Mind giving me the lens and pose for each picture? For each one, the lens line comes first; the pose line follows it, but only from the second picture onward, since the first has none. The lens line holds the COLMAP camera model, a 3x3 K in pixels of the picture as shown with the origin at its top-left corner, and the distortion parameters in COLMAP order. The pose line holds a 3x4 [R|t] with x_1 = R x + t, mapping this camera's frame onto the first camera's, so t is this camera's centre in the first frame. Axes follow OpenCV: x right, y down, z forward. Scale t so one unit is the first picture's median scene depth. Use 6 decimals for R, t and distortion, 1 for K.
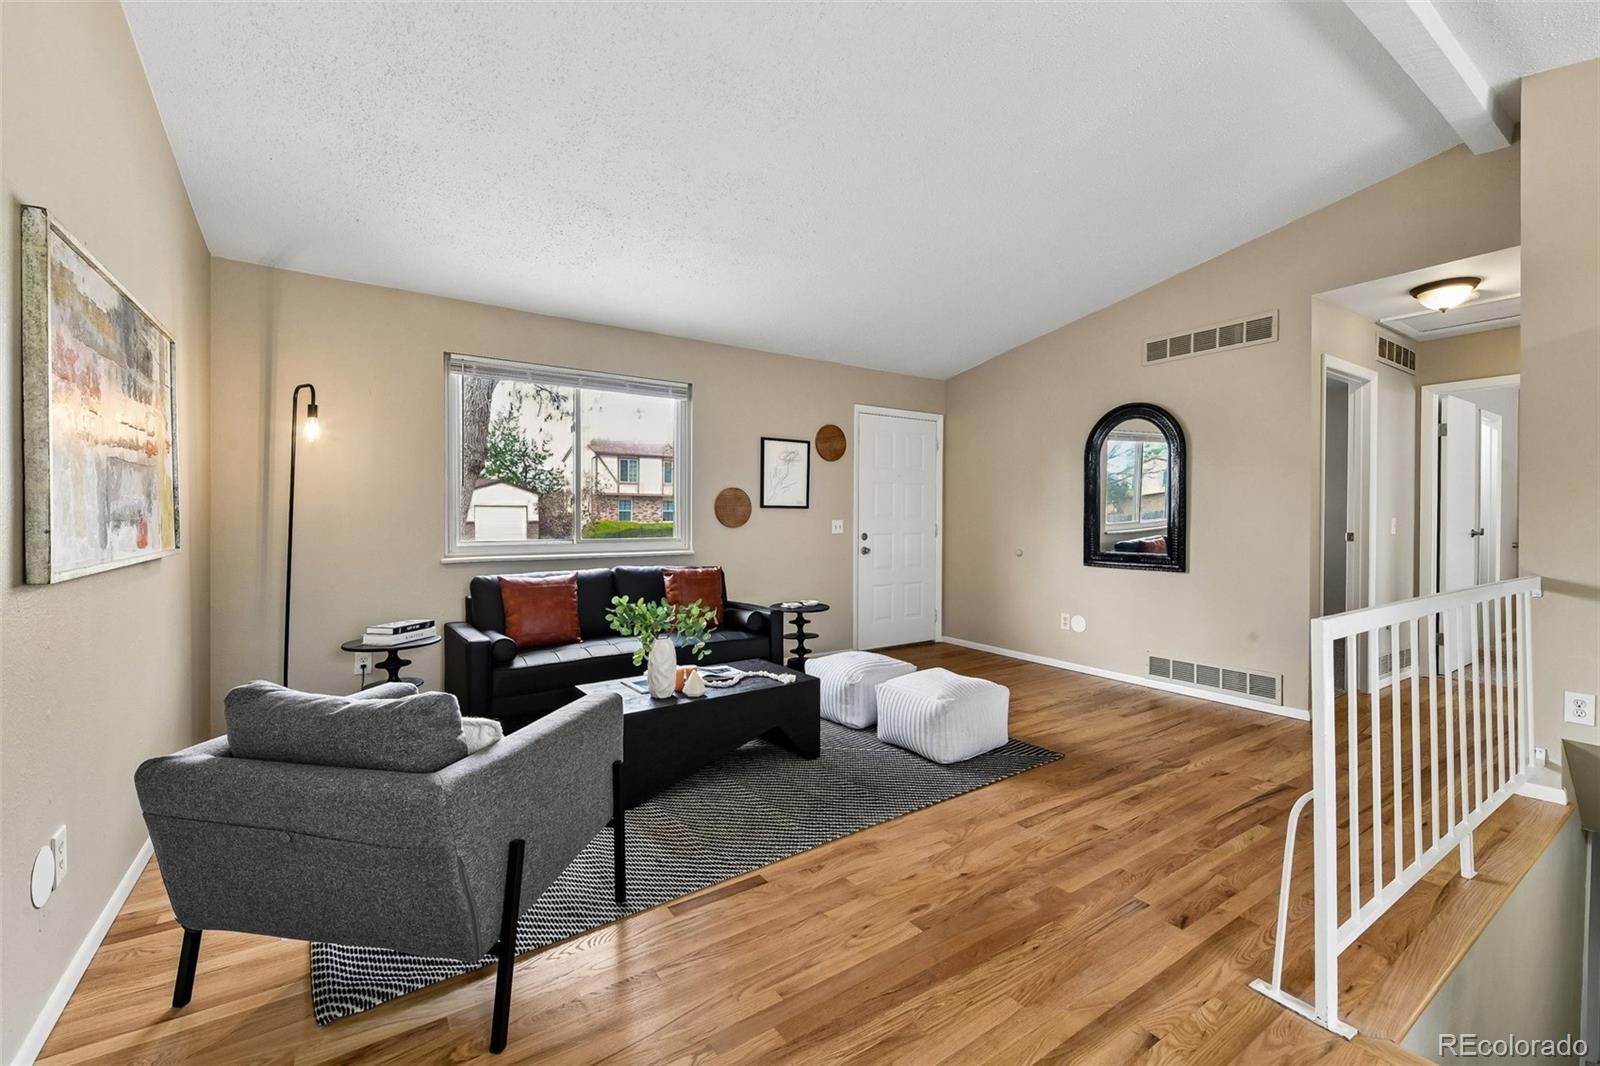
lens RADIAL K [[659.3, 0, 804.5], [0, 659.3, 528.6], [0, 0, 1]] dist [0.012777, -0.006828]
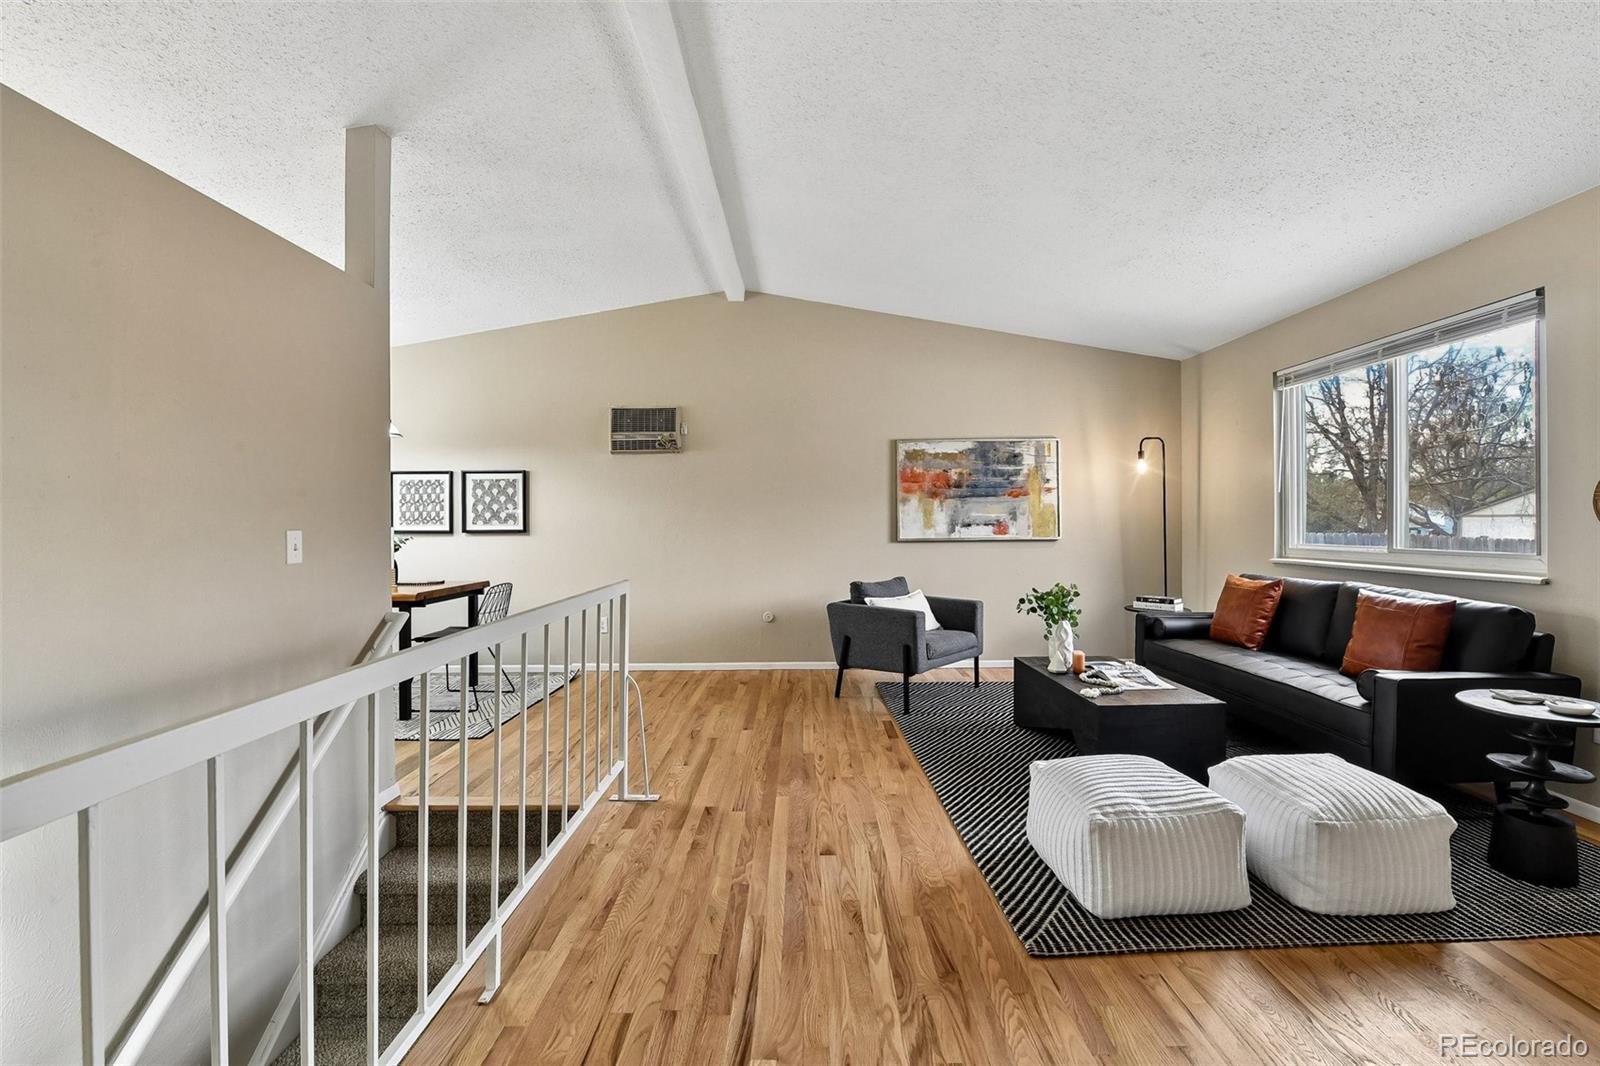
lens RADIAL K [[645.6, 0, 814.2], [0, 645.6, 533.1], [0, 0, 1]] dist [0.008859, -0.005341]
pose [[-0.543783, 0.014798, -0.839095, 0.702350], [-0.010315, 0.999651, 0.024315, -0.014170], [0.839162, 0.021877, -0.543441, 0.847770]]
